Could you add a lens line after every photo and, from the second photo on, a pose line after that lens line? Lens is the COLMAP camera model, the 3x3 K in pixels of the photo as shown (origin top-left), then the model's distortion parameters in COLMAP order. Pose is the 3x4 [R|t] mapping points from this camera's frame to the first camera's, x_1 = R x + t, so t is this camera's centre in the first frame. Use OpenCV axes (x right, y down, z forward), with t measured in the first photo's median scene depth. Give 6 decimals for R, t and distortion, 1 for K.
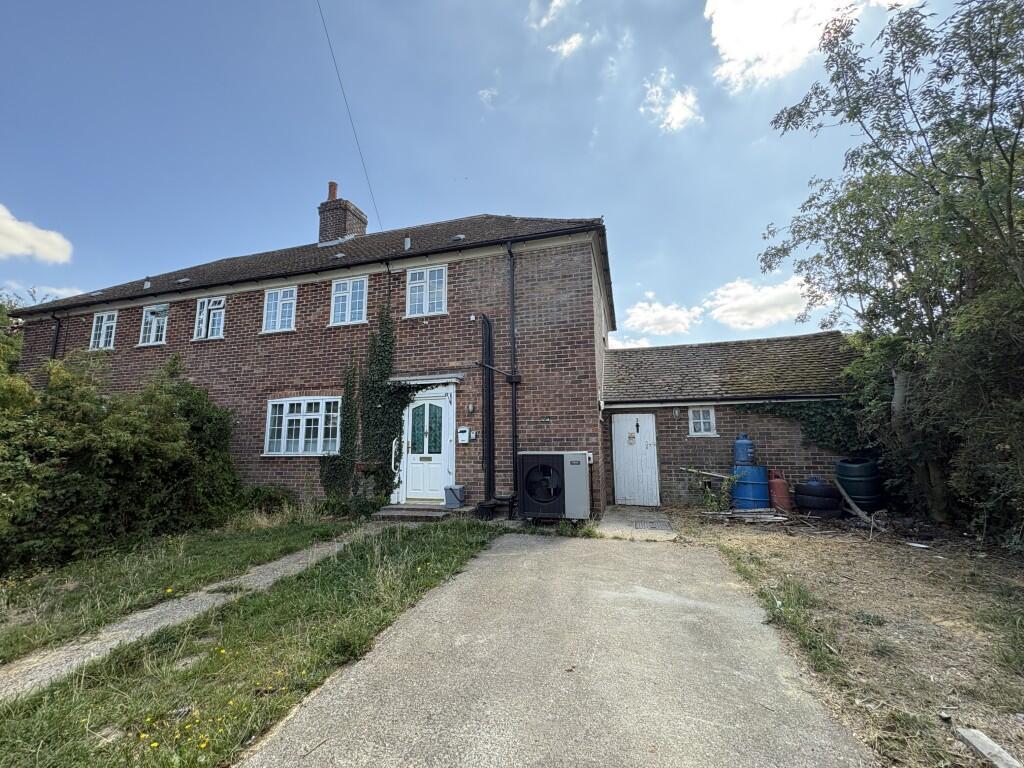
lens RADIAL K [[406.4, 0, 515.5], [0, 406.4, 382.8], [0, 0, 1]] dist [-0.009423, 0.000715]
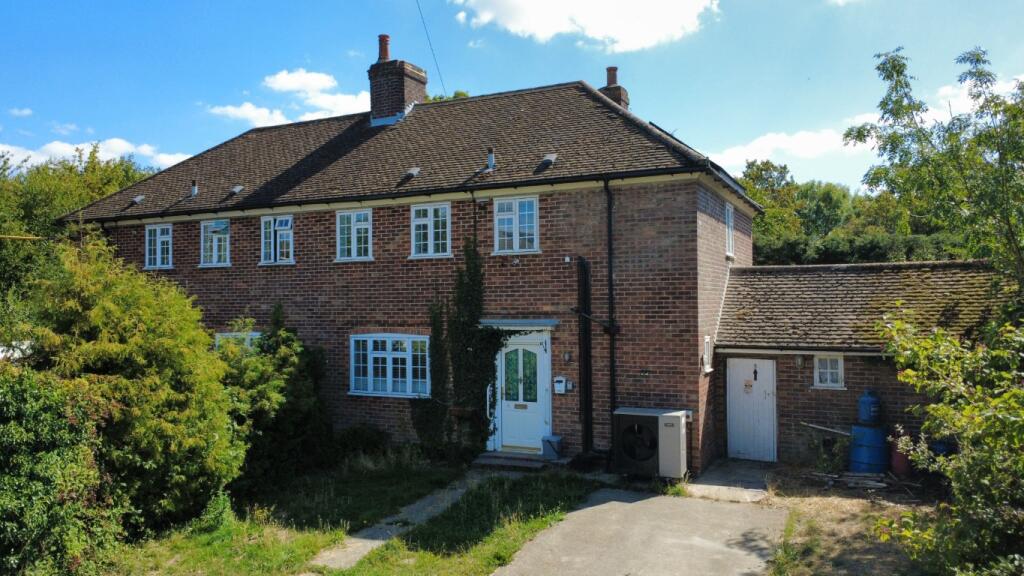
lens RADIAL K [[751.0, 0, 509.1], [0, 751.0, 290.0], [0, 0, 1]] dist [-0.026005, -0.002749]
pose [[0.983802, -0.001735, -0.179249, 0.069550], [0.026020, 0.990745, 0.133219, -0.317222], [0.177359, -0.135725, 0.974742, -0.686419]]
